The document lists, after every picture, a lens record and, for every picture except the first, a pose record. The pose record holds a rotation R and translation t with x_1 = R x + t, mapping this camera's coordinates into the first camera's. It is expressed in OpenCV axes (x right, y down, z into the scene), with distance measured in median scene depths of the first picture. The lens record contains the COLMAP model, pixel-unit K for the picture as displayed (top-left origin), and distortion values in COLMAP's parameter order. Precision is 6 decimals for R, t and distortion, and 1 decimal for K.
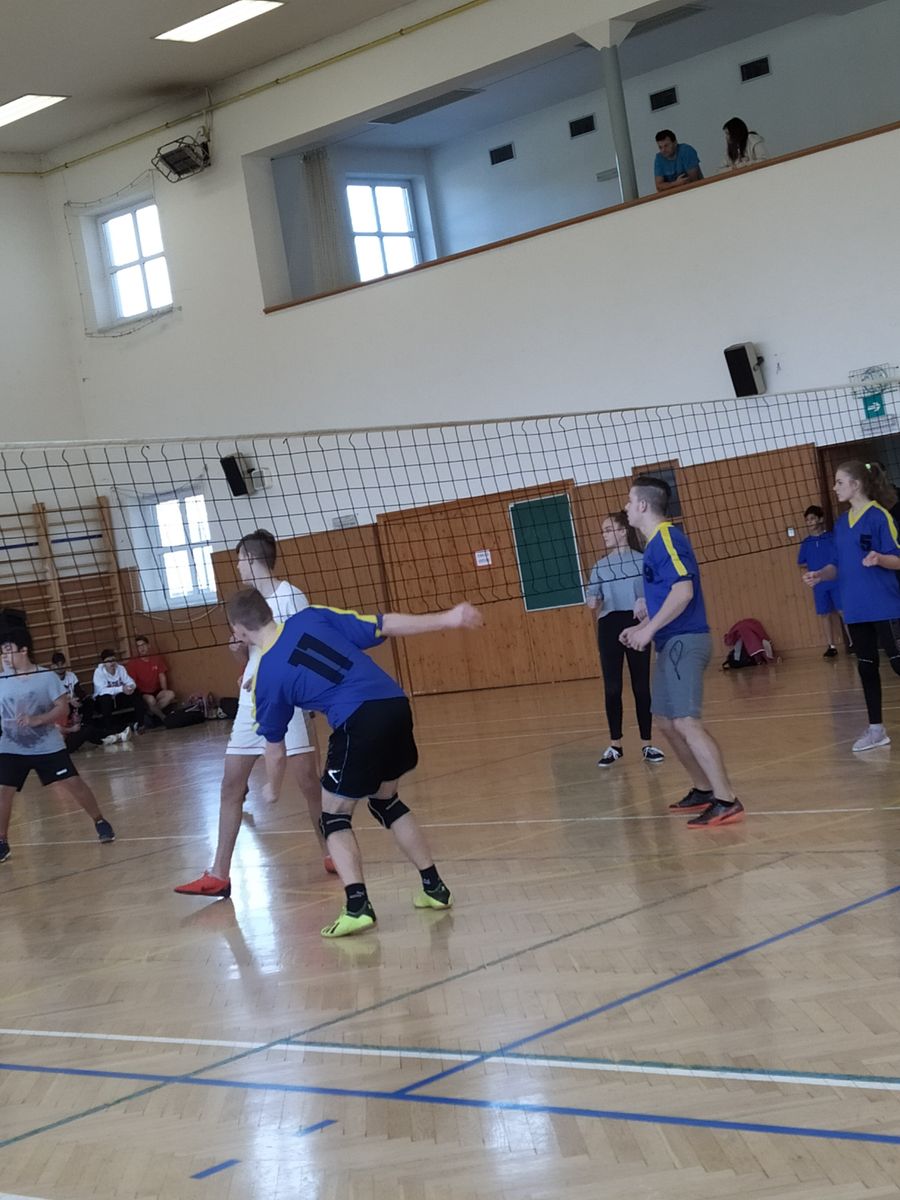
lens RADIAL K [[2159.7, 0, 441.6], [0, 2159.7, 603.3], [0, 0, 1]] dist [0.074483, 0.000000]
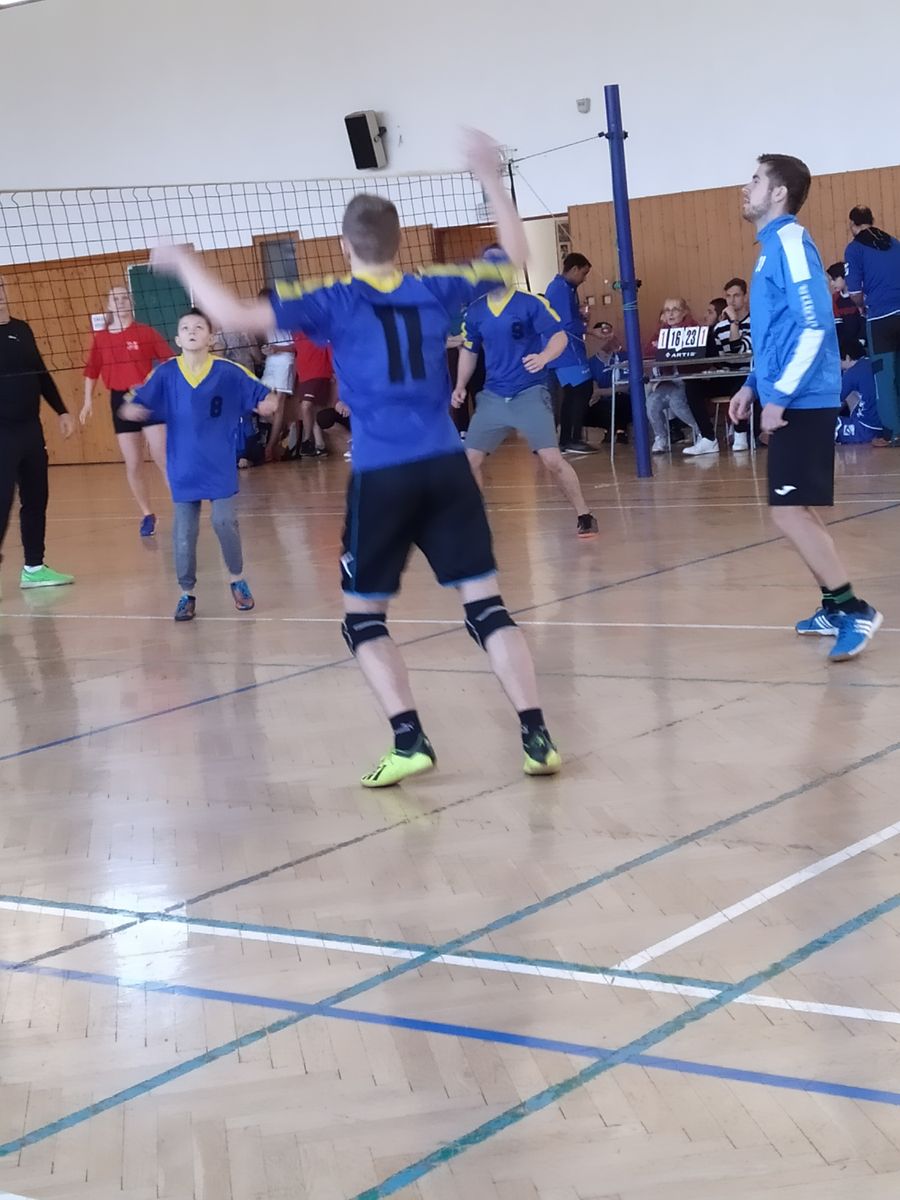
lens RADIAL K [[2360.2, 0, 494.7], [0, 2360.2, 560.6], [0, 0, 1]] dist [0.123426, 0.000000]
pose [[0.993204, 0.047390, 0.106305, 0.092946], [-0.056238, 0.995058, 0.081838, -0.013328], [-0.101901, -0.087260, 0.990960, -0.039124]]
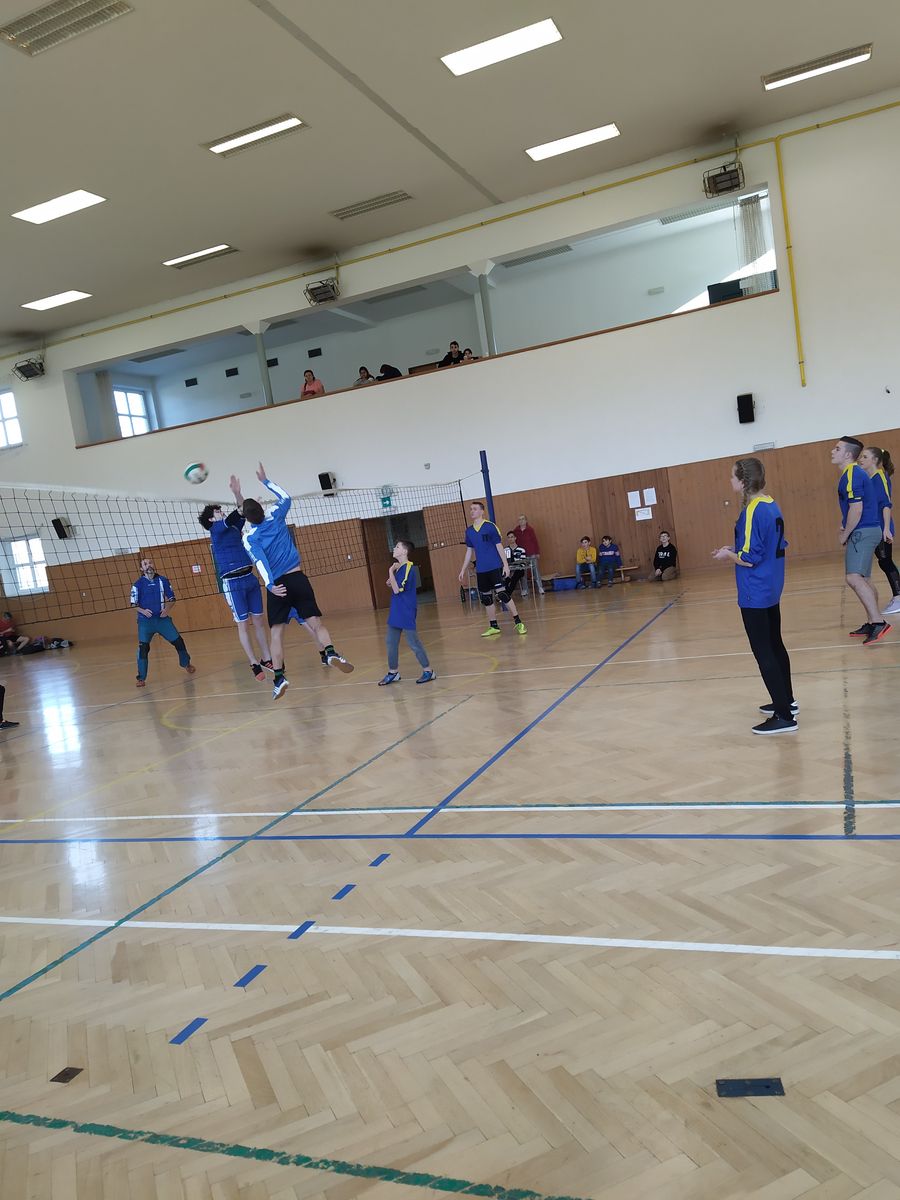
lens RADIAL K [[900.9, 0, 463.9], [0, 900.9, 602.8], [0, 0, 1]] dist [0.103218, -0.120173]
pose [[0.931435, -0.011974, 0.363710, -0.071112], [0.009017, 0.999911, 0.009827, 0.006896], [-0.363795, -0.005874, 0.931460, 0.077776]]
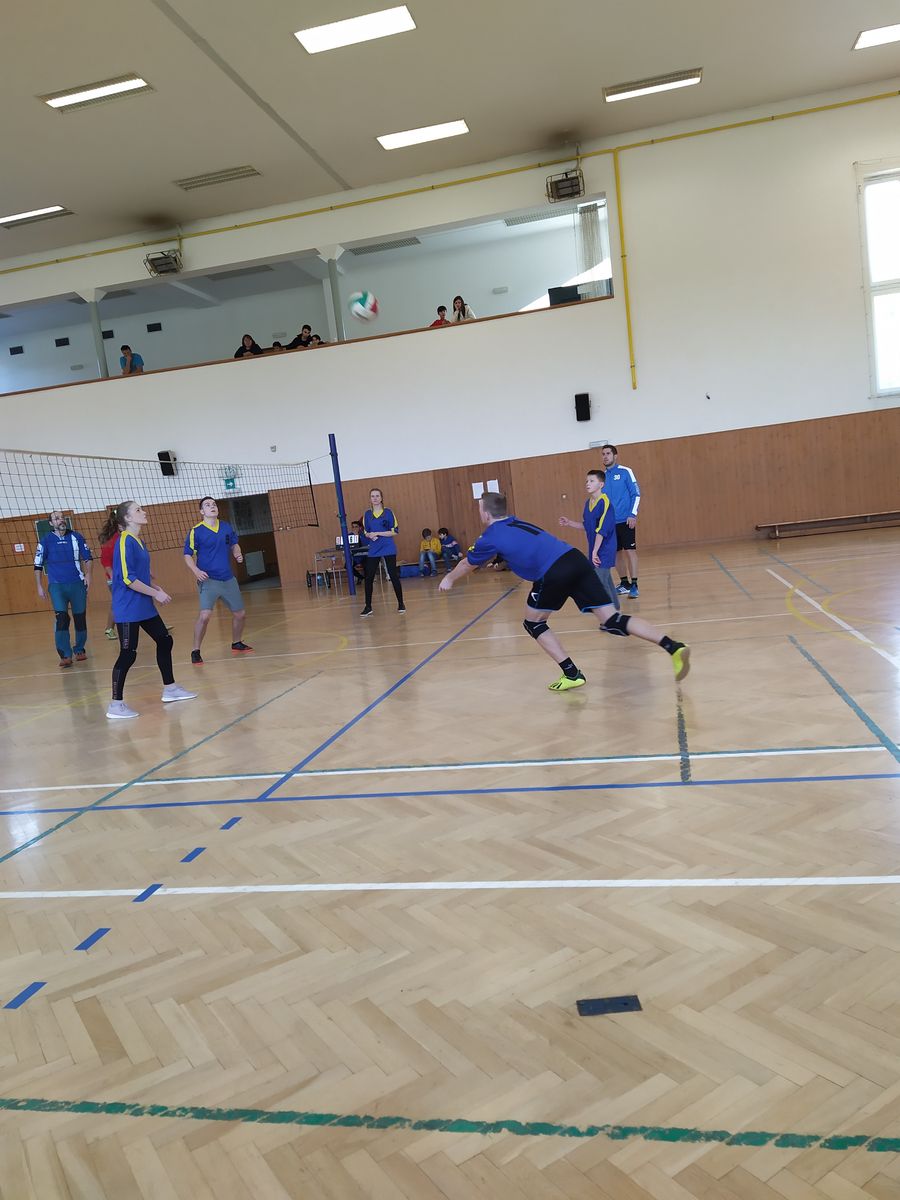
lens RADIAL K [[884.4, 0, 454.8], [0, 884.4, 604.9], [0, 0, 1]] dist [0.101384, -0.127130]
pose [[0.858359, -0.003100, 0.513041, -0.073237], [-0.008250, 0.999769, 0.019843, 0.014375], [-0.512984, -0.021264, 0.858135, 0.082554]]
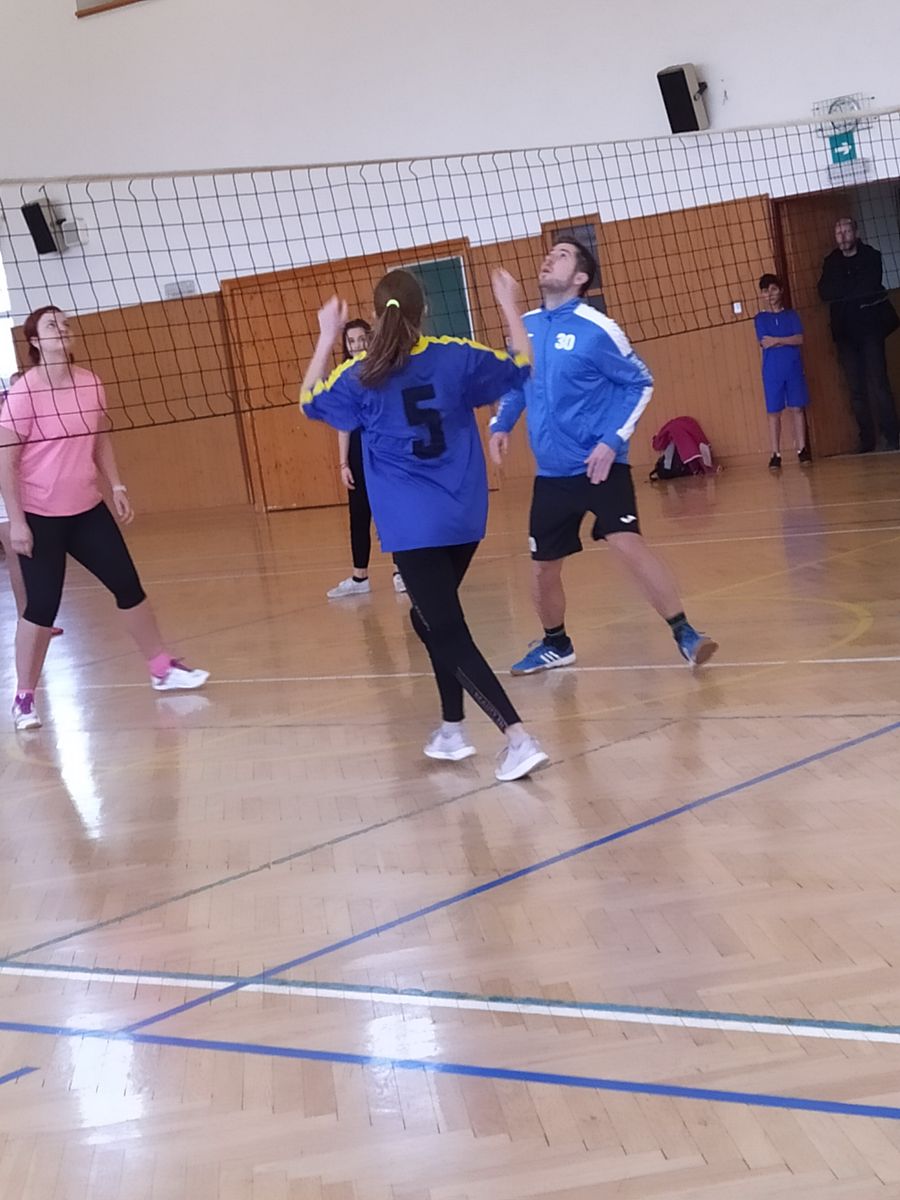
lens RADIAL K [[2700.6, 0, 442.2], [0, 2700.6, 592.2], [0, 0, 1]] dist [0.117685, 0.000000]
pose [[0.999282, 0.003005, 0.037760, 0.016372], [-0.005808, 0.997216, 0.074340, -0.001926], [-0.037432, -0.074506, 0.996518, 0.007653]]
